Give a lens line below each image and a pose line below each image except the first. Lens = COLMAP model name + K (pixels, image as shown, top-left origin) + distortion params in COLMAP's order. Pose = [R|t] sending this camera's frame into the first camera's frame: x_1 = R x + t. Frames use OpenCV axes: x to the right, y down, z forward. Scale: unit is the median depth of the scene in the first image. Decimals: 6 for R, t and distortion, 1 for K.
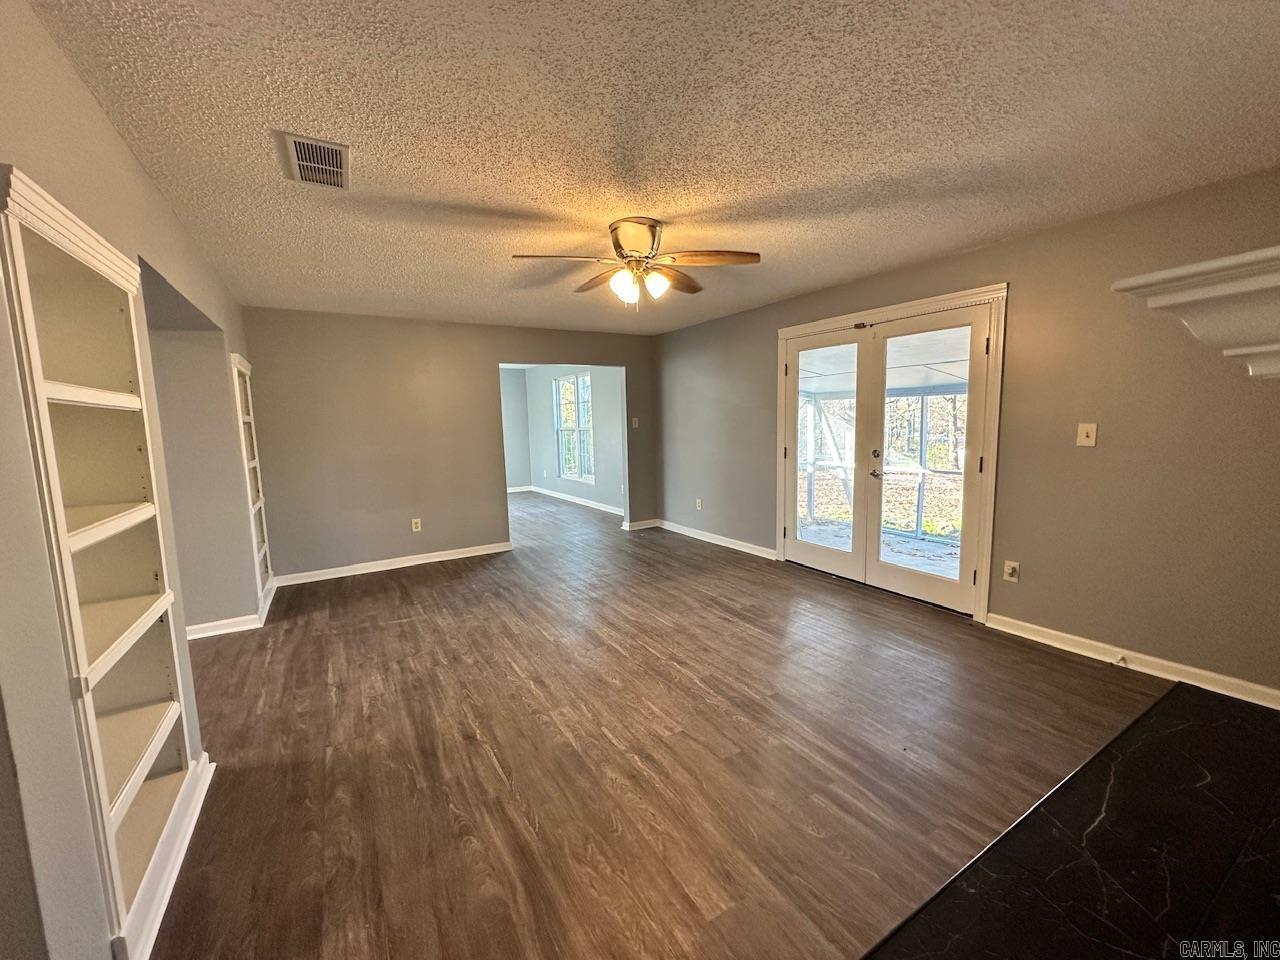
lens RADIAL K [[514.3, 0, 641.6], [0, 514.3, 481.6], [0, 0, 1]] dist [-0.004067, 0.000237]
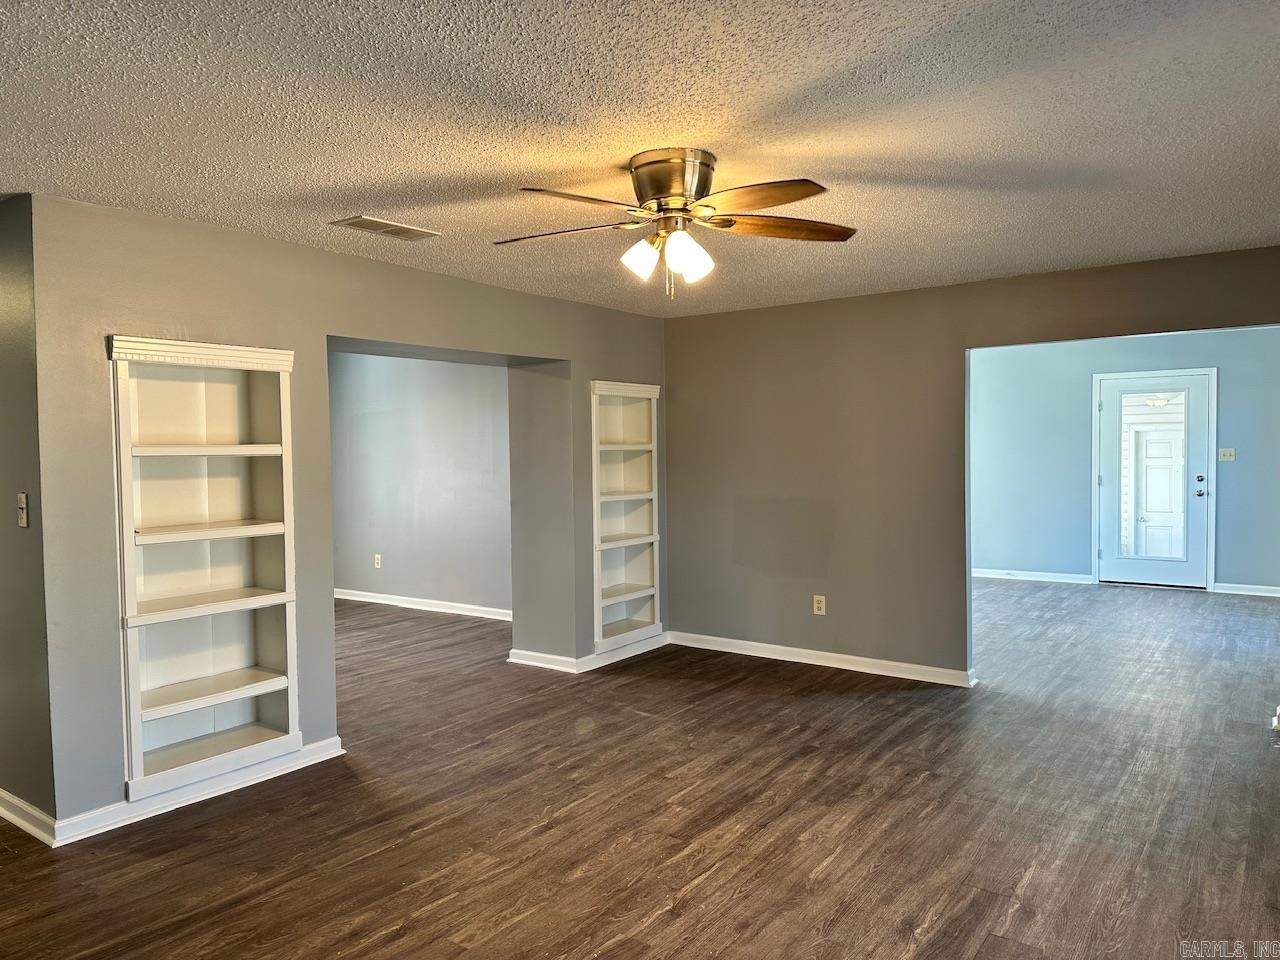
lens RADIAL K [[905.9, 0, 643.5], [0, 905.9, 473.4], [0, 0, 1]] dist [0.051198, -0.053619]
pose [[0.389351, 0.057199, -0.919312, 0.831001], [-0.109616, 0.993855, 0.015412, -0.119586], [0.914544, 0.094770, 0.393228, 0.458172]]
